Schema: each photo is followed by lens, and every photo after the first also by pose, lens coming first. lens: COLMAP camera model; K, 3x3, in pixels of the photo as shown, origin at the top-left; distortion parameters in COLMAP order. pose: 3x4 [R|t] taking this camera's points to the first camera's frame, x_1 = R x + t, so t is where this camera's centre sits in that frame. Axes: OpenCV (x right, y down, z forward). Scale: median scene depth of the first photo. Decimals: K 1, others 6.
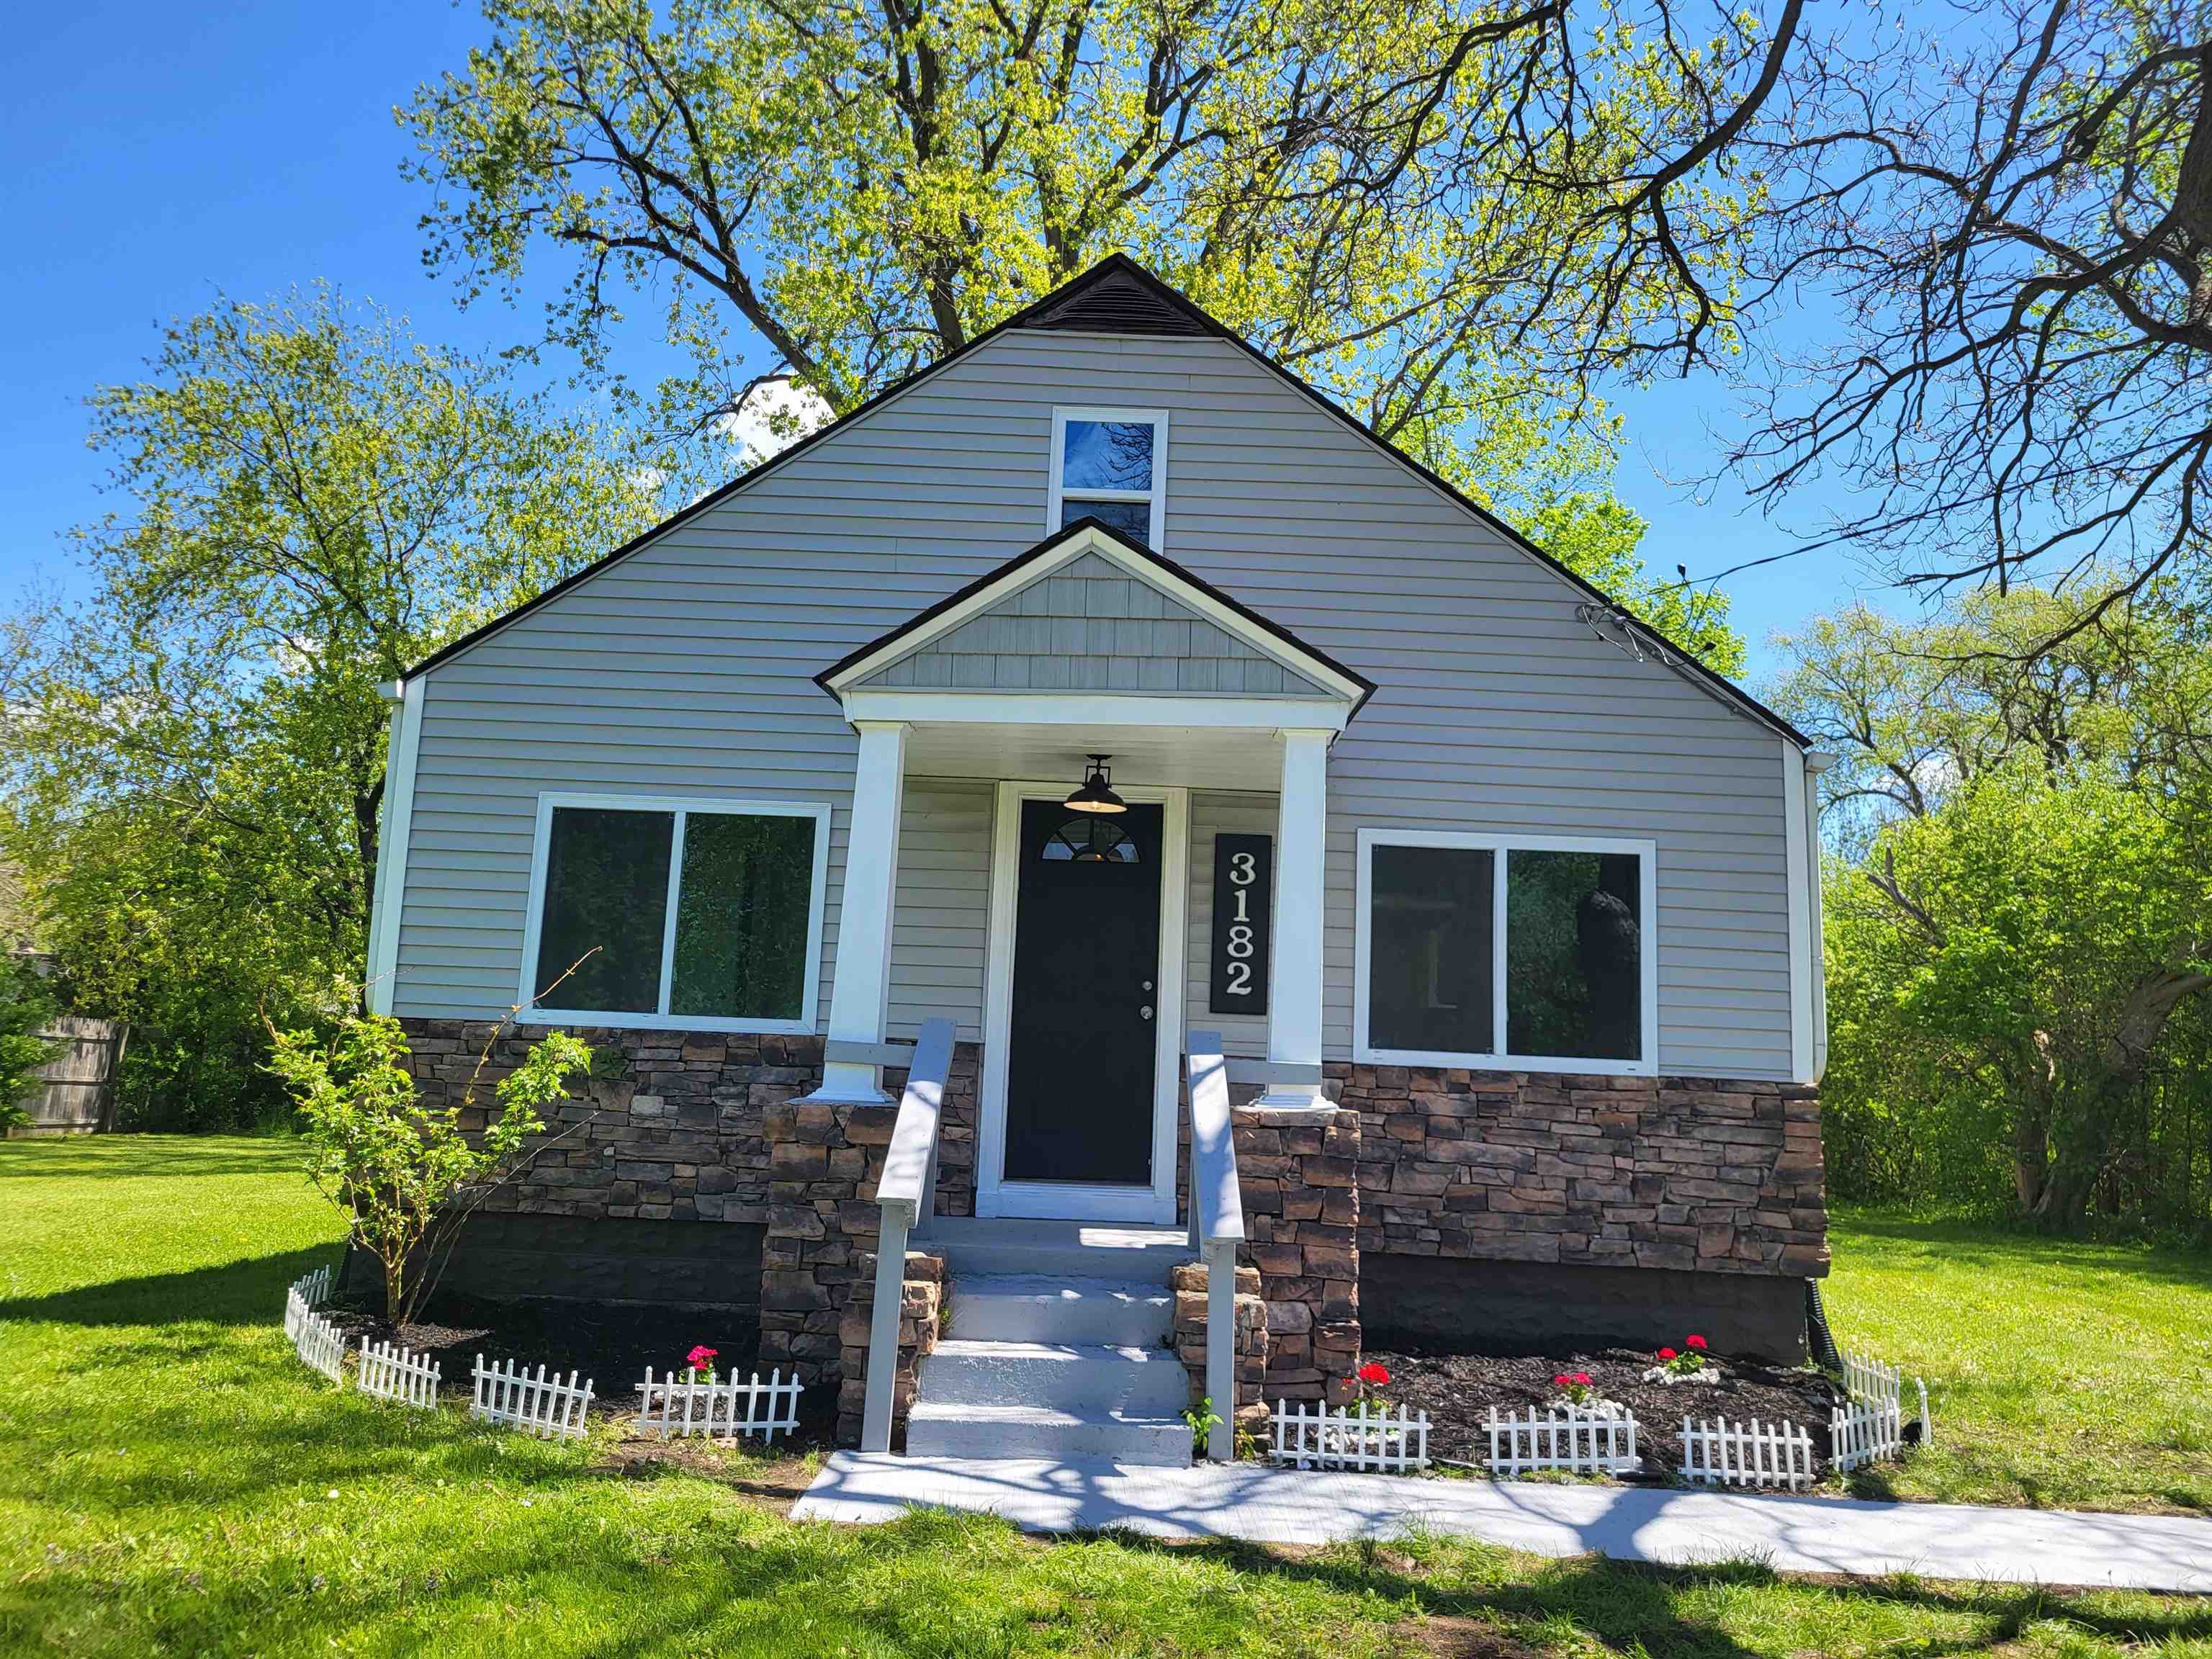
lens RADIAL K [[1704.1, 0, 1106.0], [0, 1704.1, 829.5], [0, 0, 1]] dist [-0.010916, -0.003834]
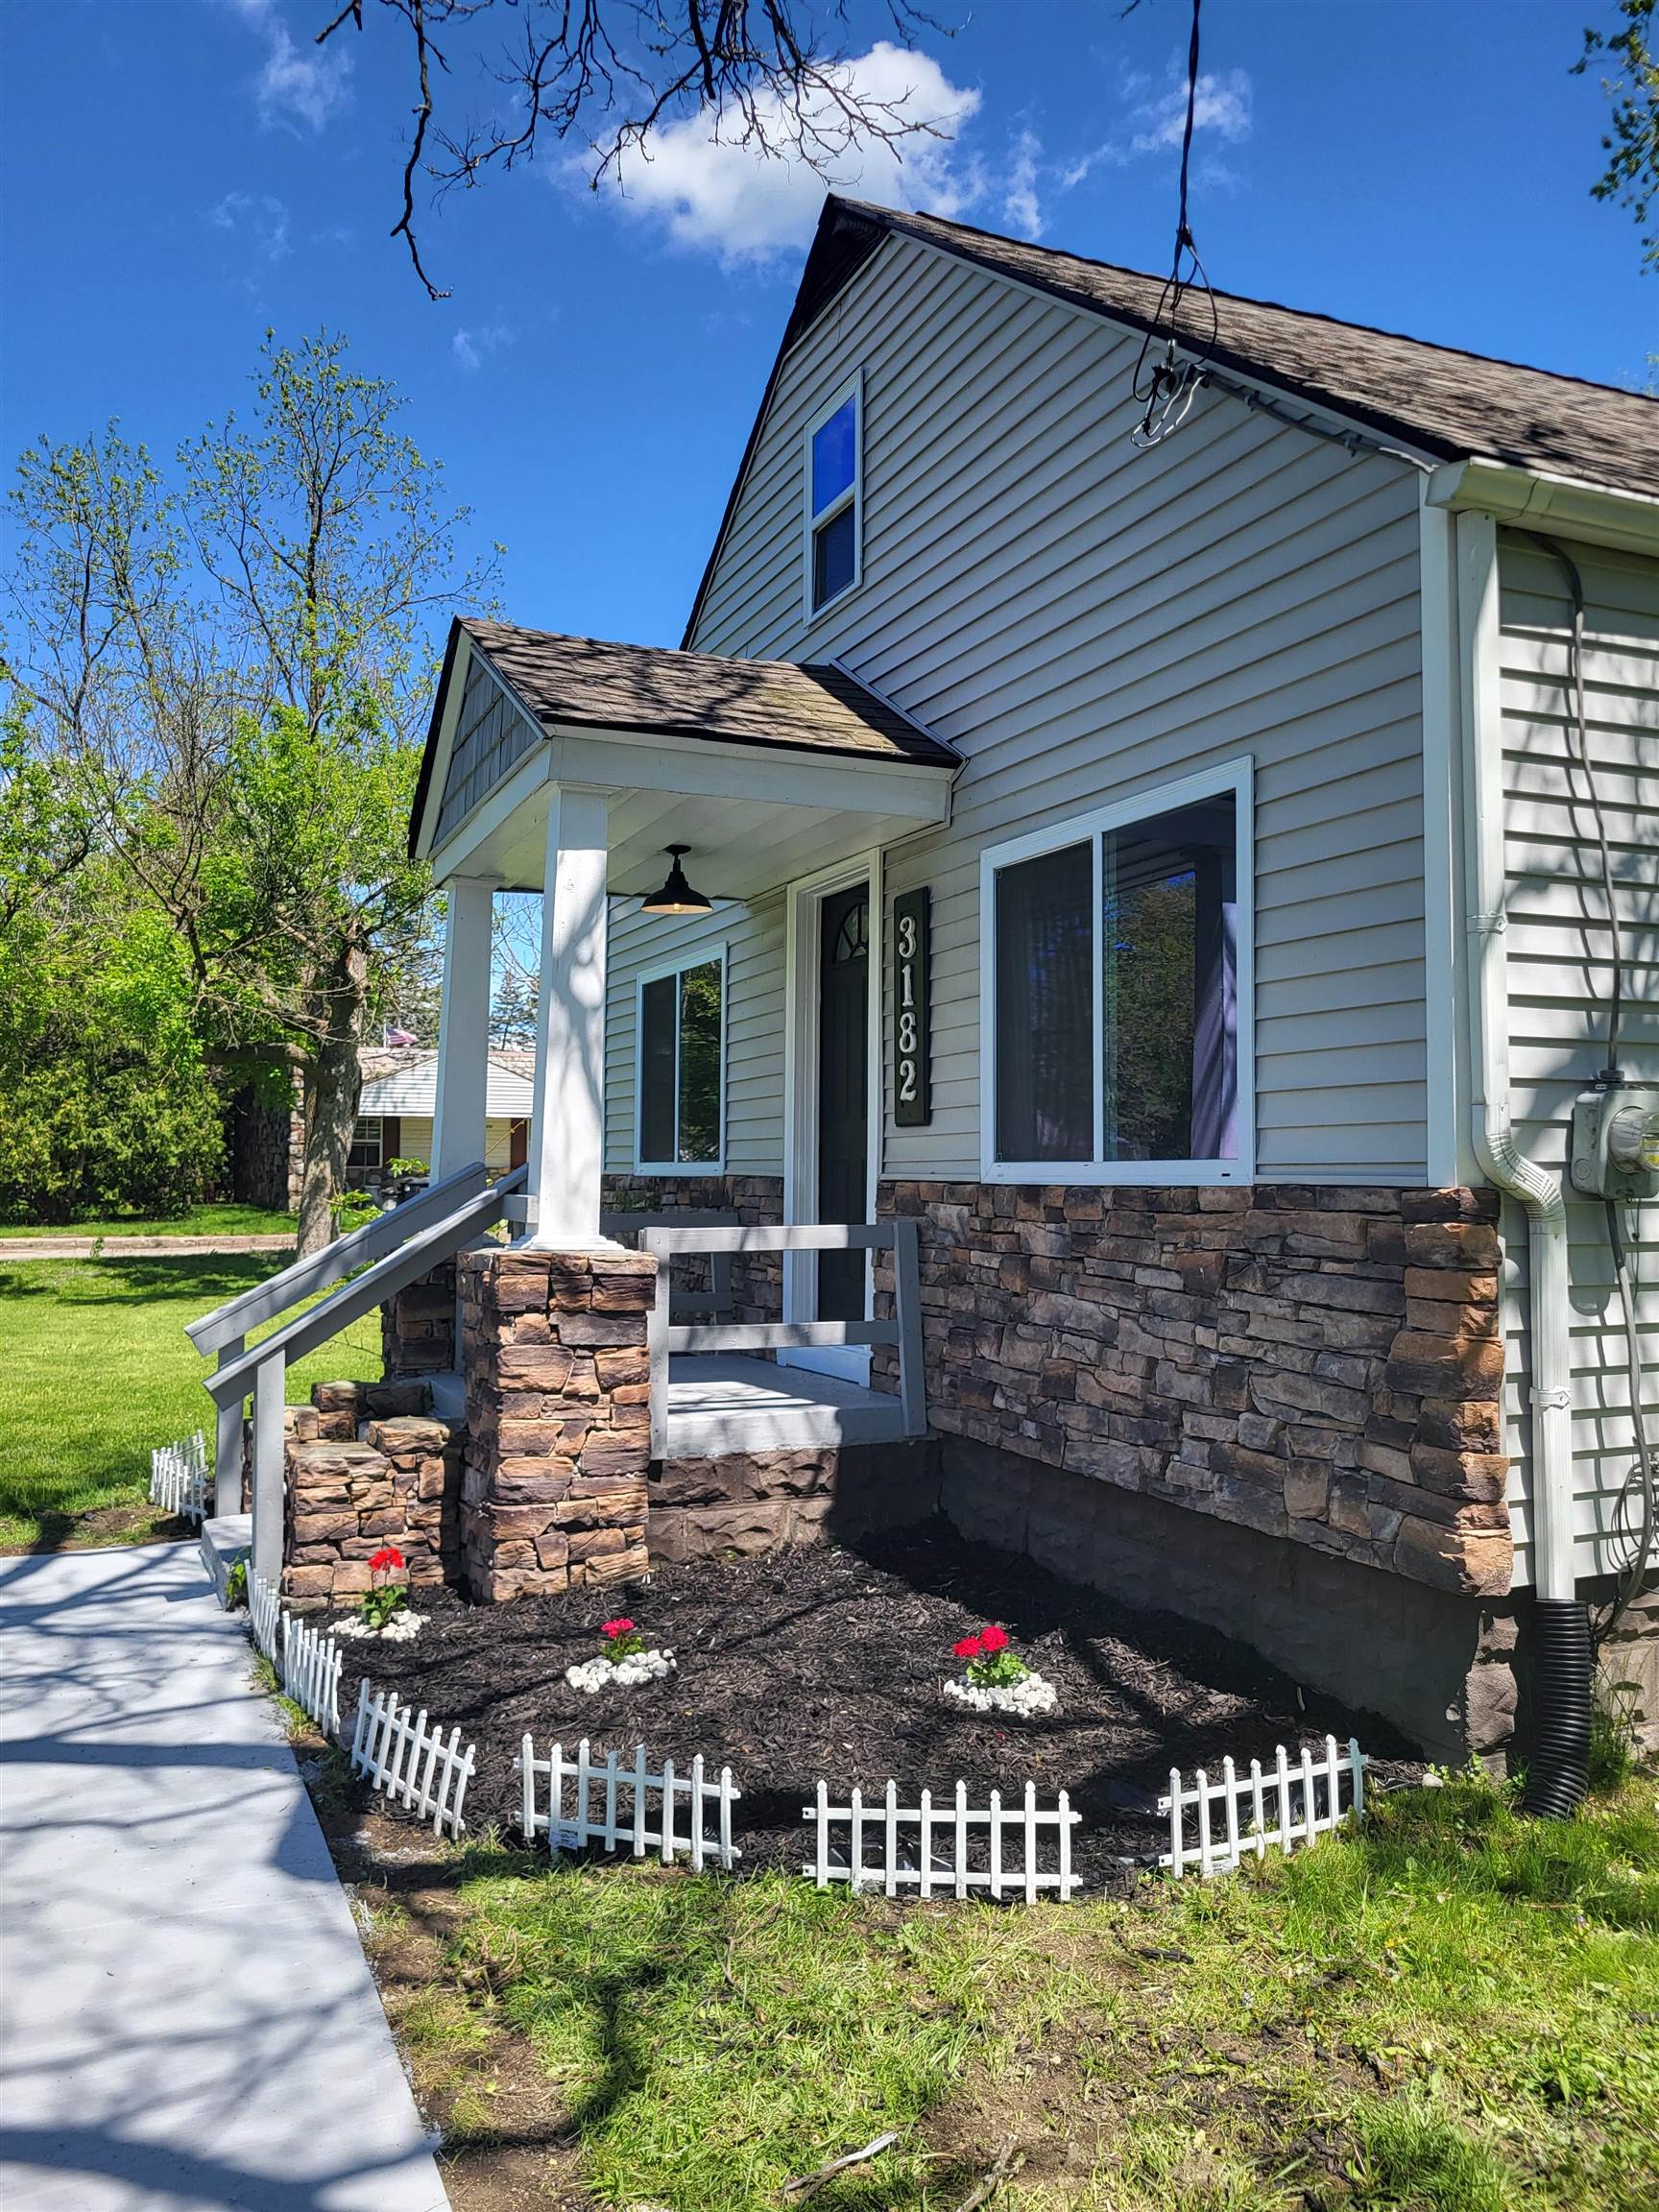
lens RADIAL K [[1704.1, 0, 829.5], [0, 1704.1, 1106.0], [0, 0, 1]] dist [-0.010916, -0.003834]
pose [[0.416925, -0.082686, -0.905172, 0.776740], [0.174234, 0.984657, -0.009694, 0.102087], [0.892085, -0.153670, 0.424935, 0.651371]]
